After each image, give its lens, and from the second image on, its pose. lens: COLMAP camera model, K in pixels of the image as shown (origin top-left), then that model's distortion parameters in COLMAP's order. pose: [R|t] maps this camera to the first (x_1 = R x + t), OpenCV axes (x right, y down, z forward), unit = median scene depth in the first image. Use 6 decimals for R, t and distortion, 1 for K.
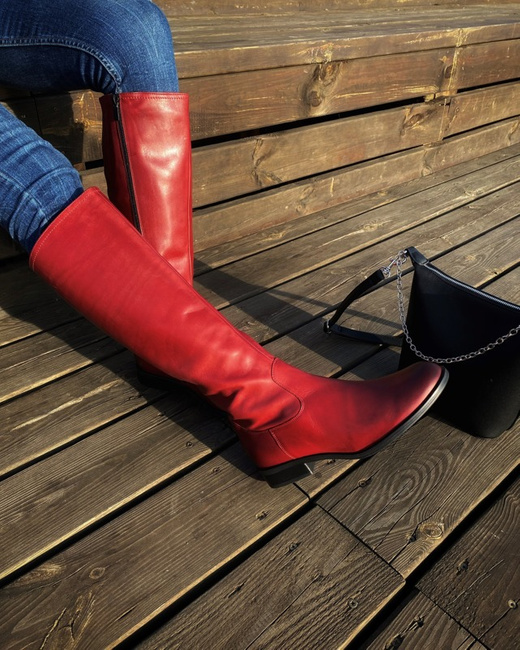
lens RADIAL K [[538.1, 0, 257.2], [0, 538.1, 329.5], [0, 0, 1]] dist [0.034890, -0.045007]
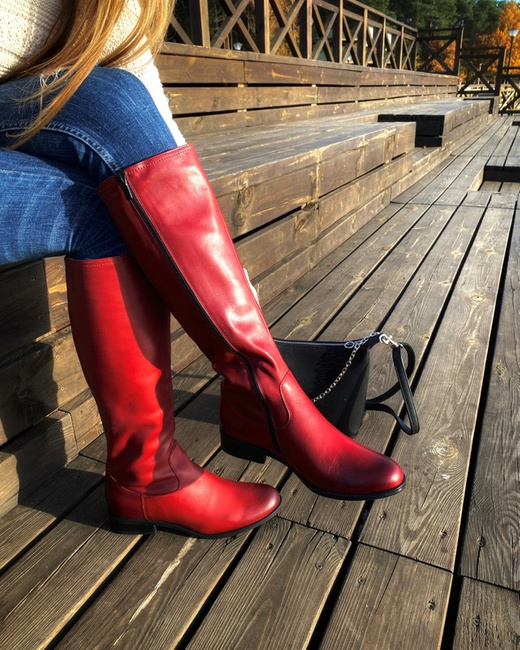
lens RADIAL K [[538.1, 0, 259.0], [0, 538.1, 329.3], [0, 0, 1]] dist [0.034890, -0.045007]
pose [[0.910327, -0.198503, 0.363182, -0.276069], [0.257894, 0.958362, -0.122610, -0.060721], [-0.323721, 0.205278, 0.923616, 0.013961]]
